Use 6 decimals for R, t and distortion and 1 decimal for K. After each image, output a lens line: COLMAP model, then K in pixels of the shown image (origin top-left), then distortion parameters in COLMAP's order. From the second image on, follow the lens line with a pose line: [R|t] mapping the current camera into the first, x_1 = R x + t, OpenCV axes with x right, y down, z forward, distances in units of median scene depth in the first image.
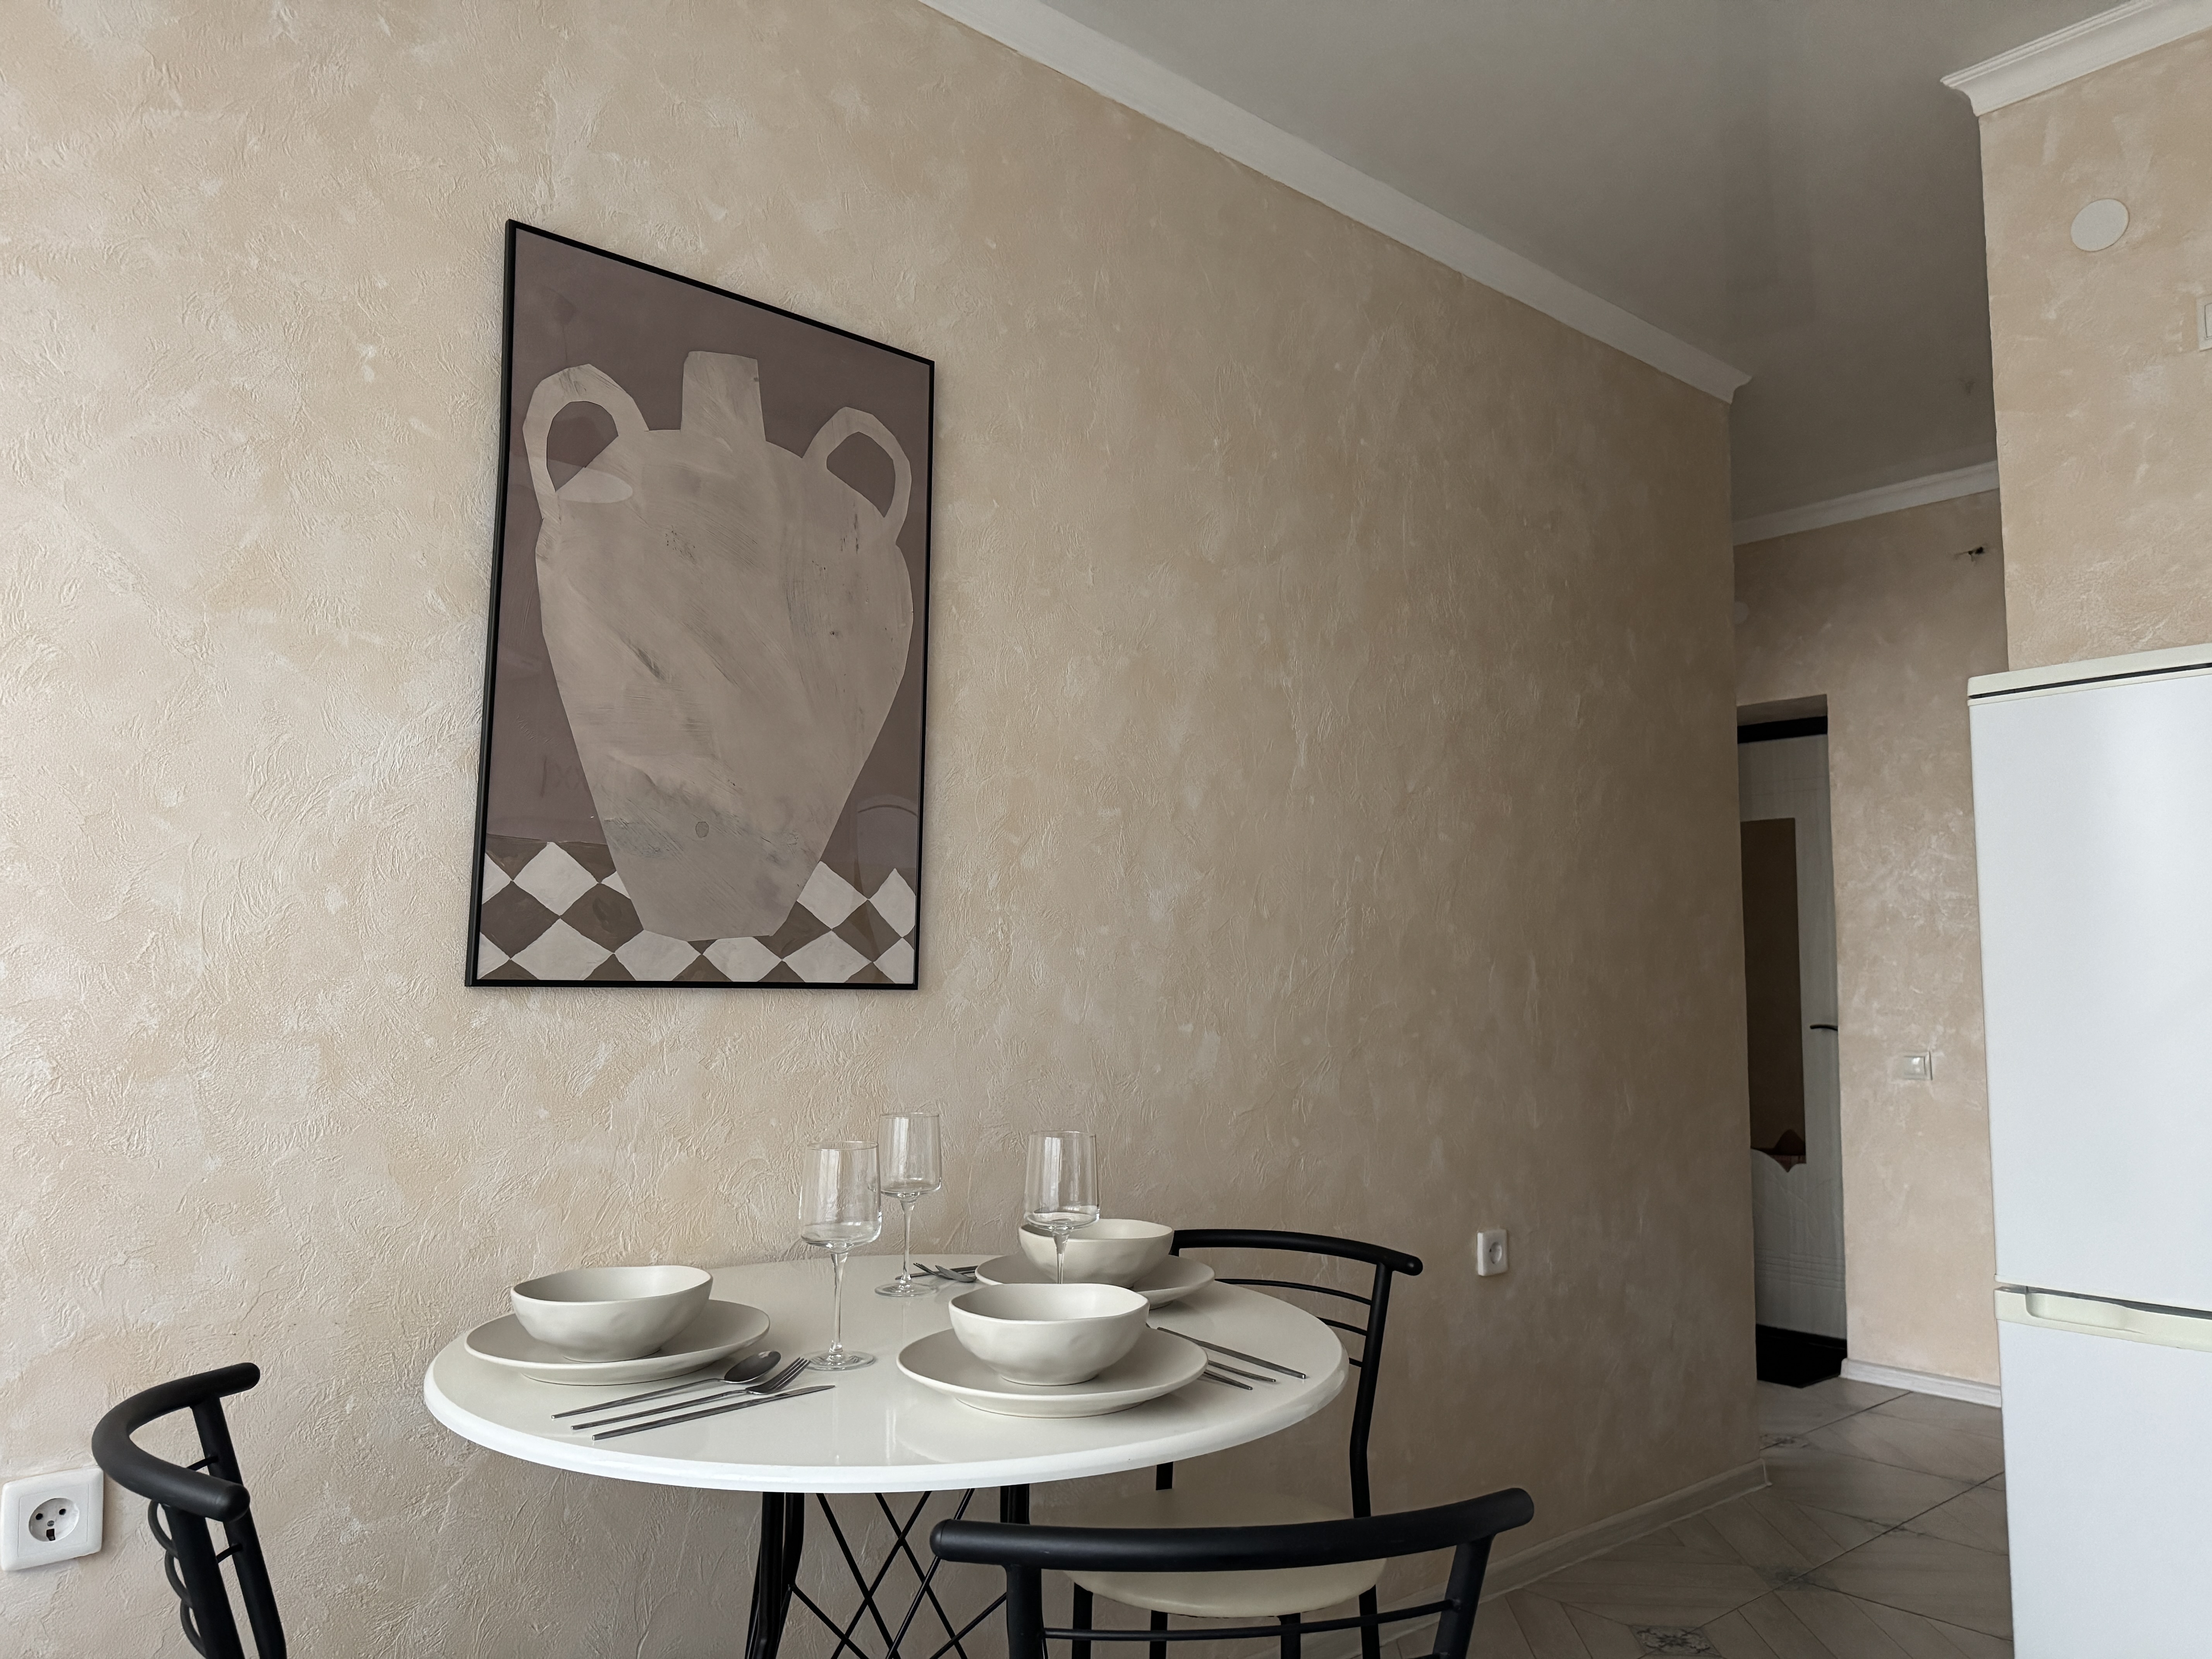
lens RADIAL K [[1544.6, 0, 1106.4], [0, 1544.6, 837.0], [0, 0, 1]] dist [0.093547, -0.144122]
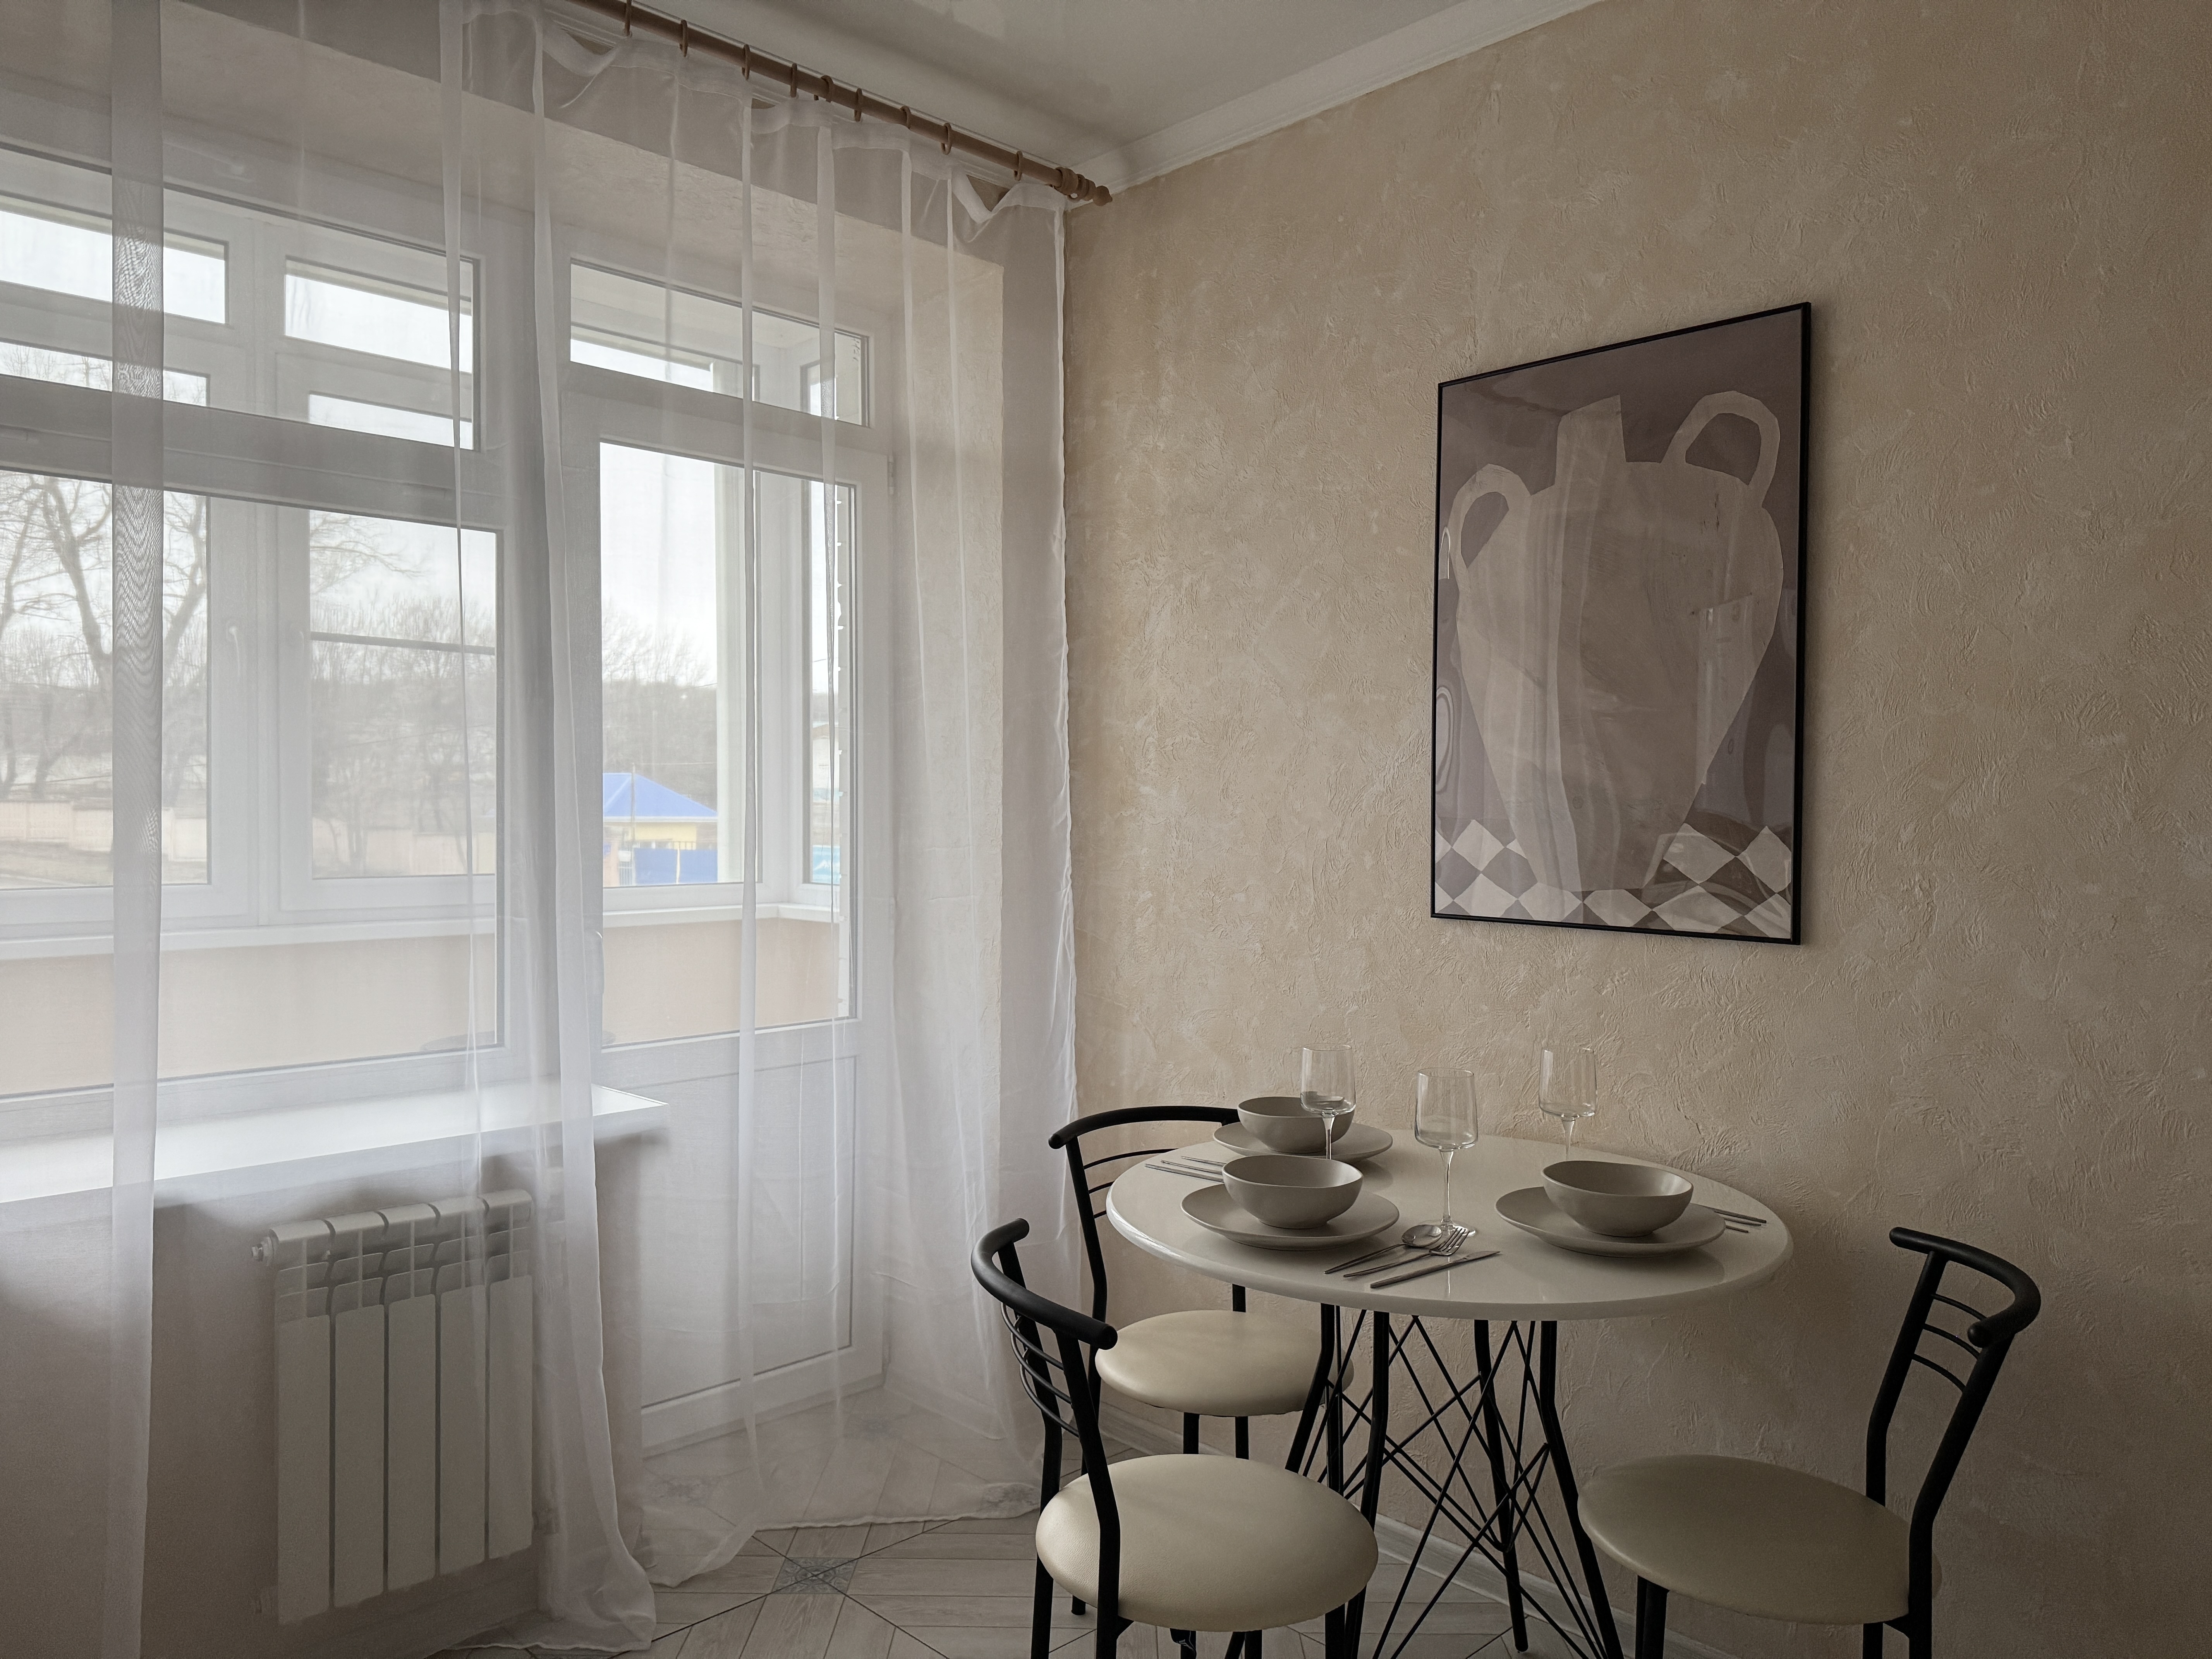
lens RADIAL K [[1544.6, 0, 1106.4], [0, 1544.6, 837.0], [0, 0, 1]] dist [0.093547, -0.144122]
pose [[0.044599, 0.015297, -0.998888, 0.947758], [0.092084, 0.995563, 0.019357, -0.035502], [0.994752, -0.092845, 0.042993, 0.550696]]
